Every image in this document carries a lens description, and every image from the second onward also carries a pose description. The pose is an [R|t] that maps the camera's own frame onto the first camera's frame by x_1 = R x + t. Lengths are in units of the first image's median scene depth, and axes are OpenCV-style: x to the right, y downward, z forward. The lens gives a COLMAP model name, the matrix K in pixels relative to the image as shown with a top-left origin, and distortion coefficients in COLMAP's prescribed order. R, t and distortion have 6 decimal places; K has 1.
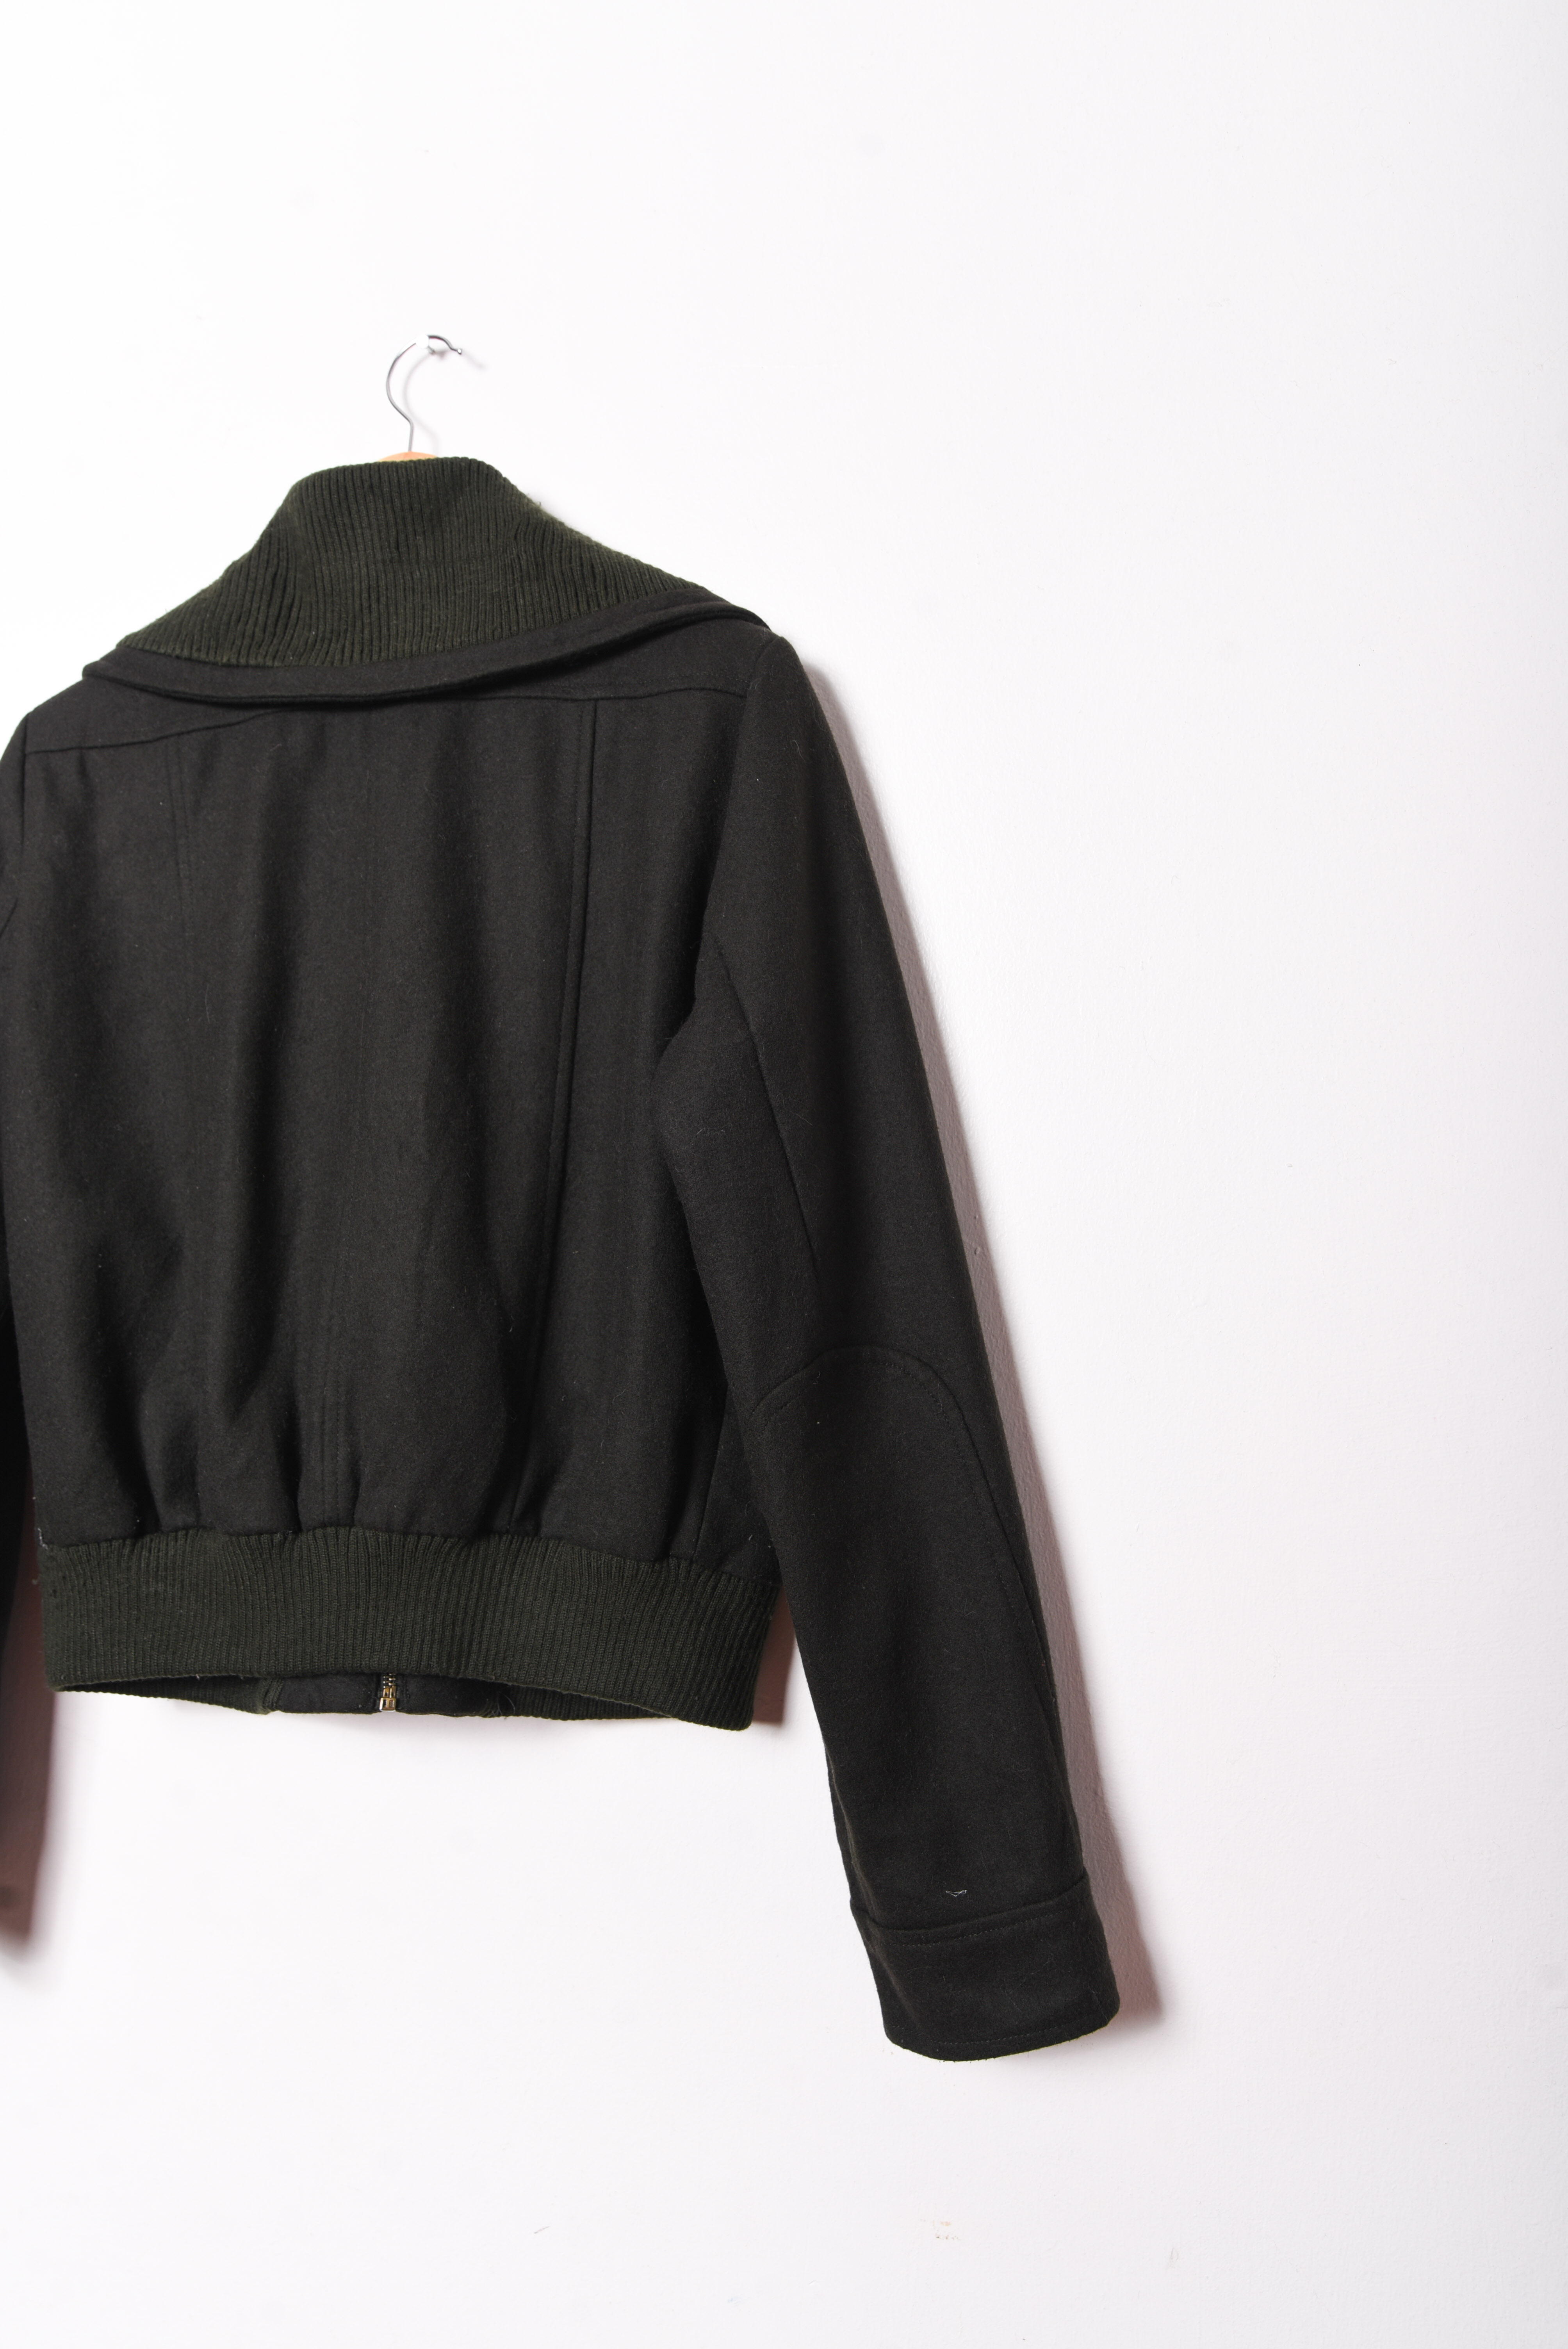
lens RADIAL K [[1298.2, 0, 783.3], [0, 1298.2, 1142.8], [0, 0, 1]] dist [-0.008171, -0.000860]
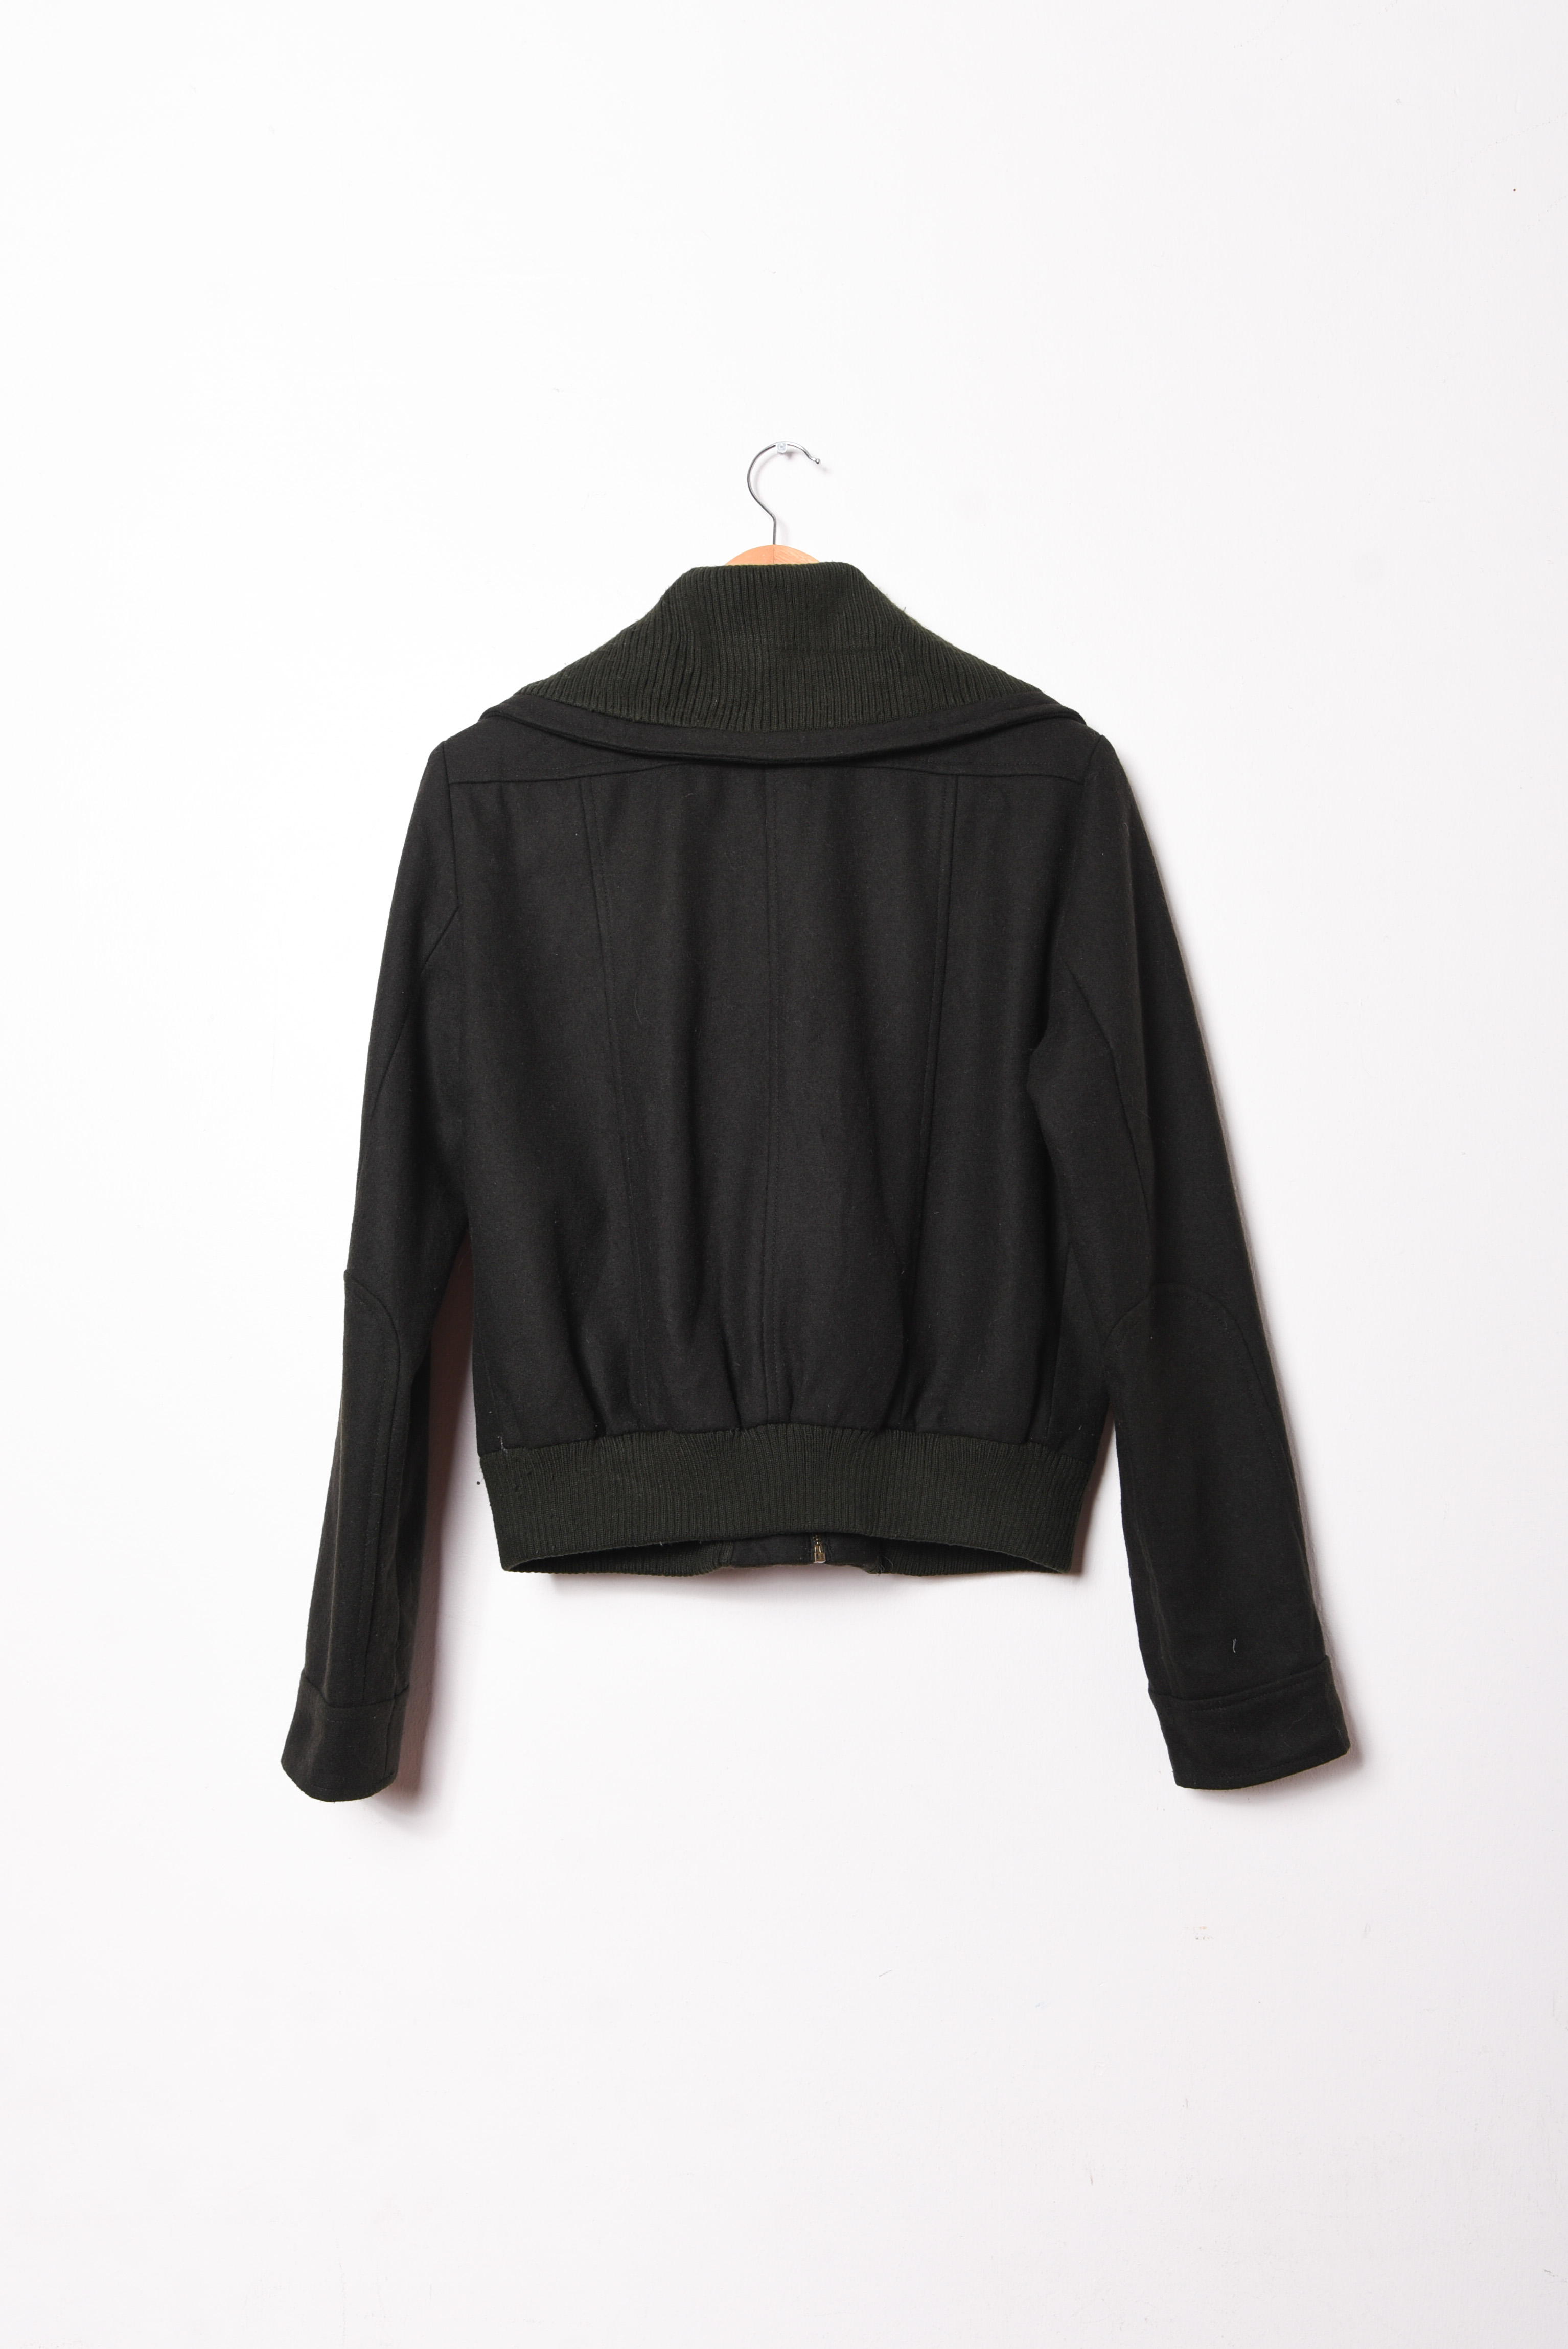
lens RADIAL K [[1572.3, 0, 782.1], [0, 1572.3, 1165.0], [0, 0, 1]] dist [-0.008403, -0.001340]
pose [[0.986338, 0.012105, 0.164291, -0.561207], [-0.018902, 0.999026, 0.039870, -0.021295], [-0.163648, -0.042430, 0.985606, -0.494874]]
